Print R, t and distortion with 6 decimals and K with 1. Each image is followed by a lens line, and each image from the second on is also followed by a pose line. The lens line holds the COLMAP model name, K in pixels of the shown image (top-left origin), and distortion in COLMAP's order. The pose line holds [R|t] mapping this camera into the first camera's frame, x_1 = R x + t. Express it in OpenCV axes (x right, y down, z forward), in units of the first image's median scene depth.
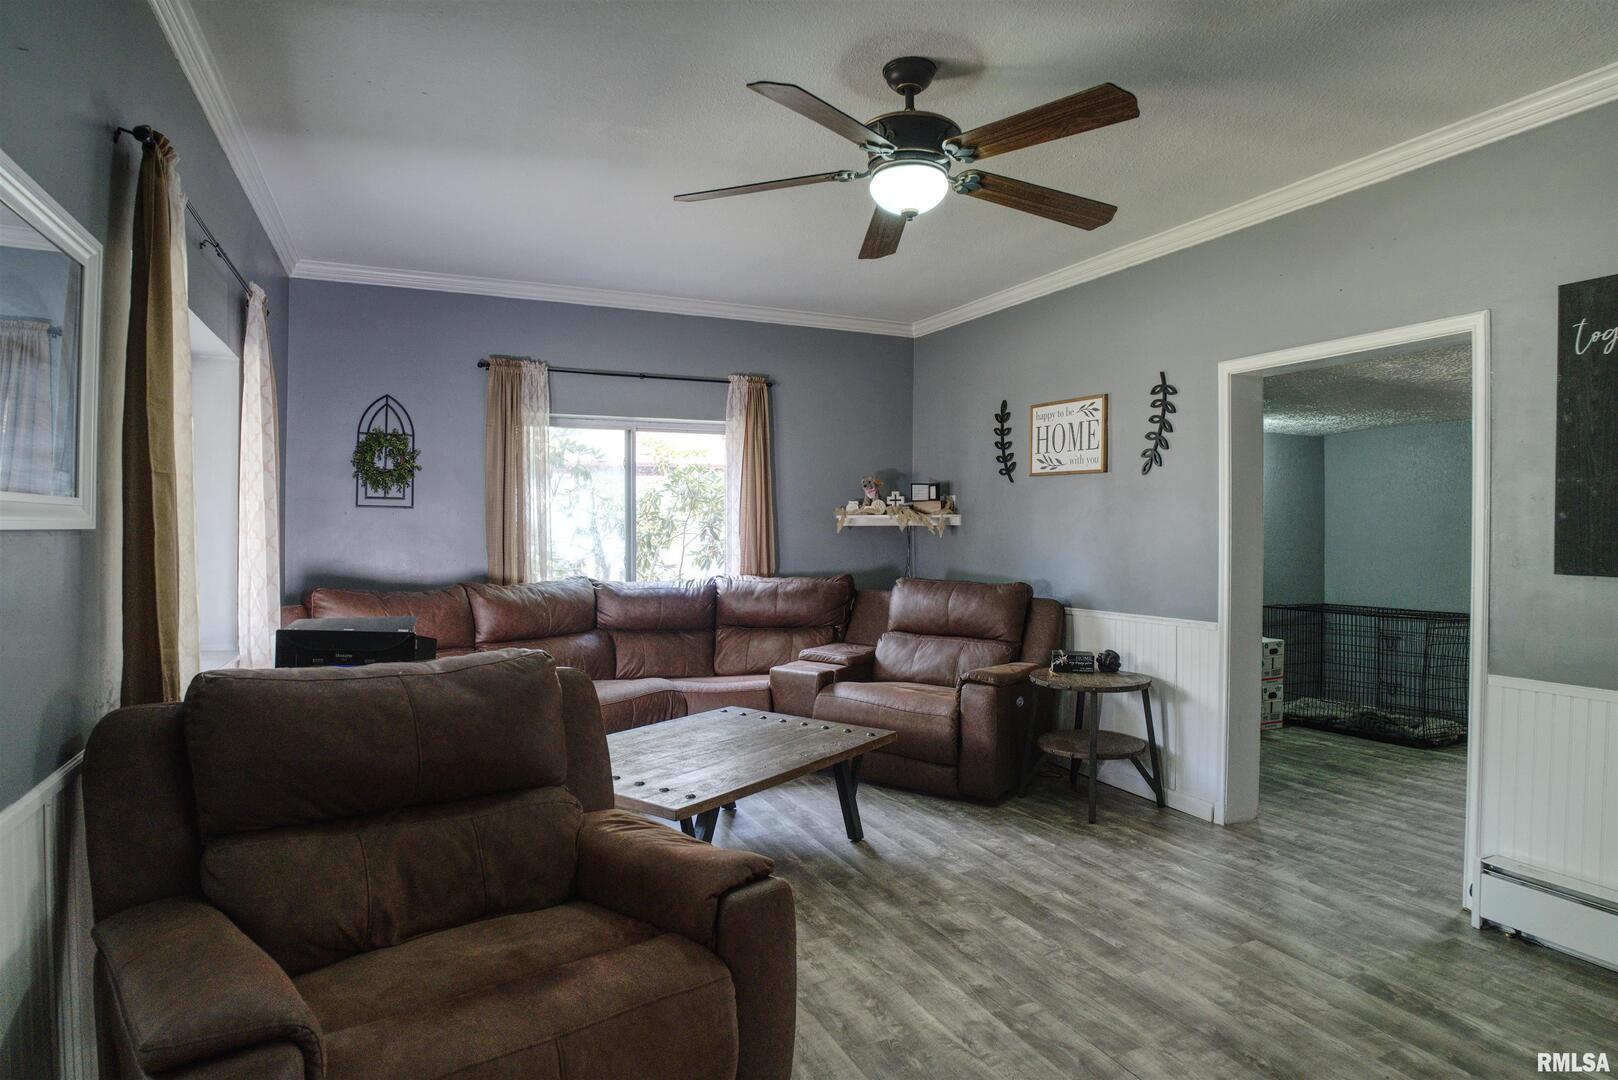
lens RADIAL K [[921.5, 0, 815.2], [0, 921.5, 537.7], [0, 0, 1]] dist [-0.008302, -0.000799]
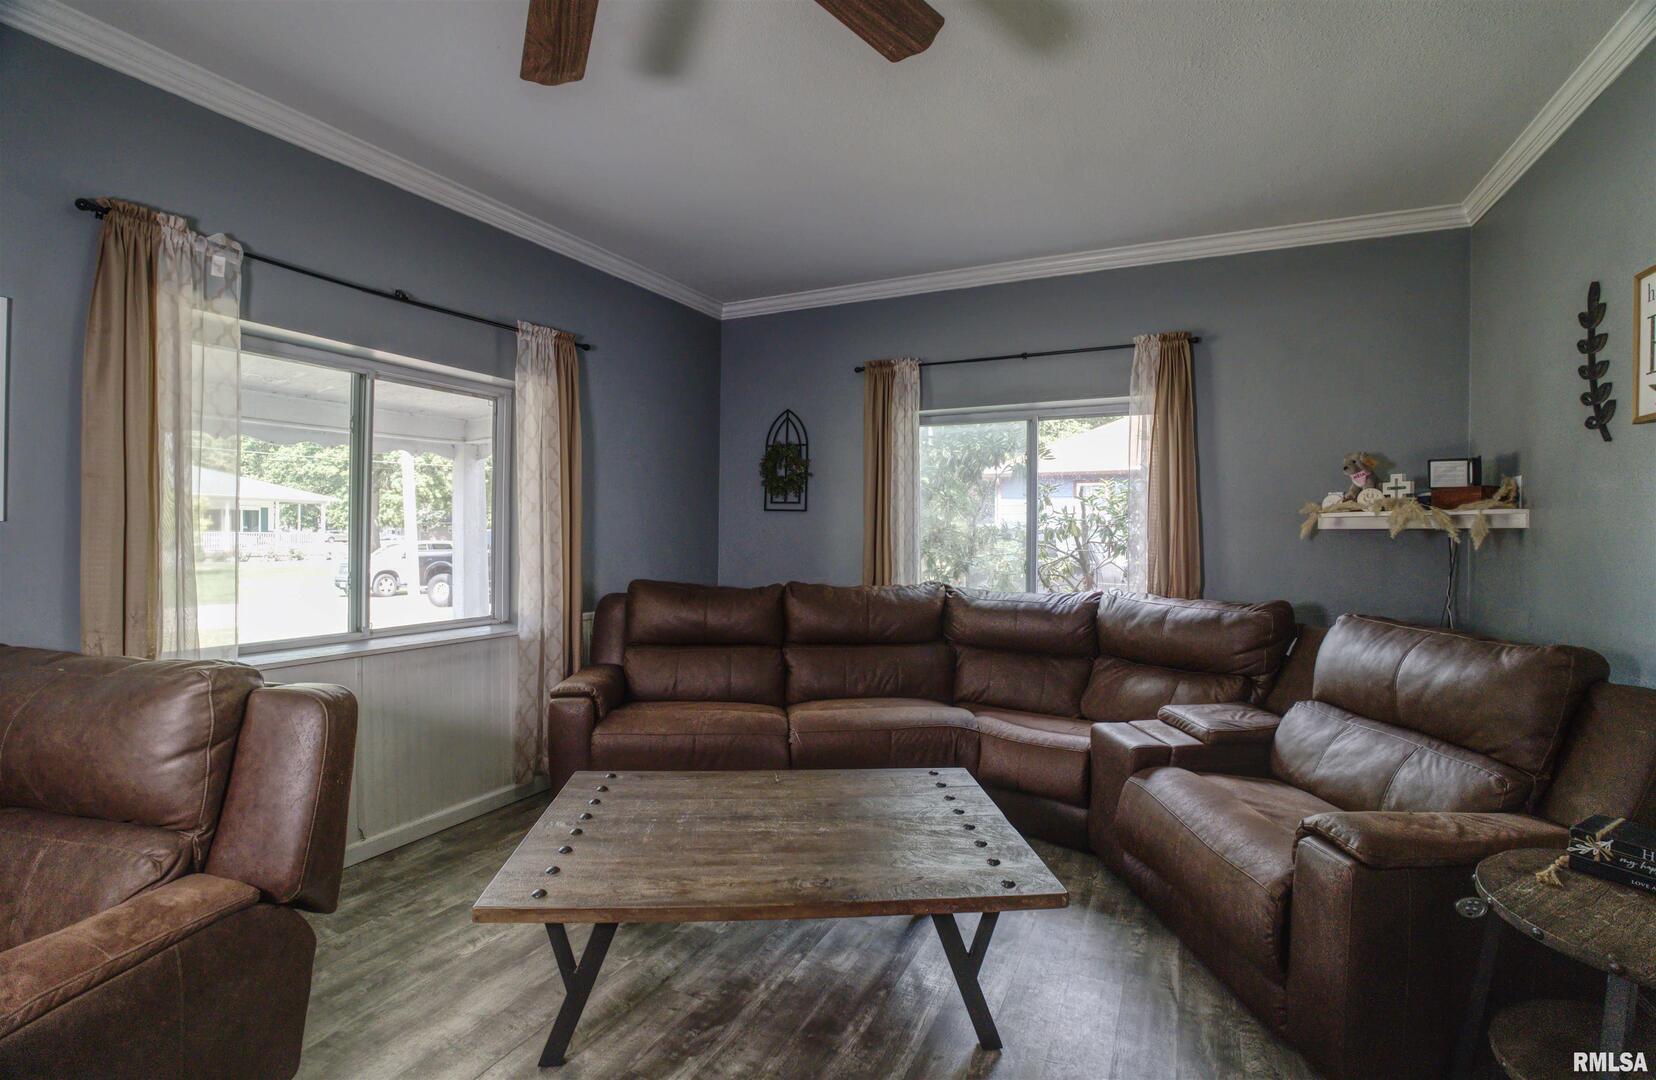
lens RADIAL K [[747.5, 0, 831.6], [0, 747.5, 535.9], [0, 0, 1]] dist [-0.013976, -0.000108]
pose [[0.656383, 0.007745, -0.754388, 0.237005], [-0.012984, 0.999915, -0.001031, -0.002839], [0.754316, 0.010472, 0.656428, 0.418958]]
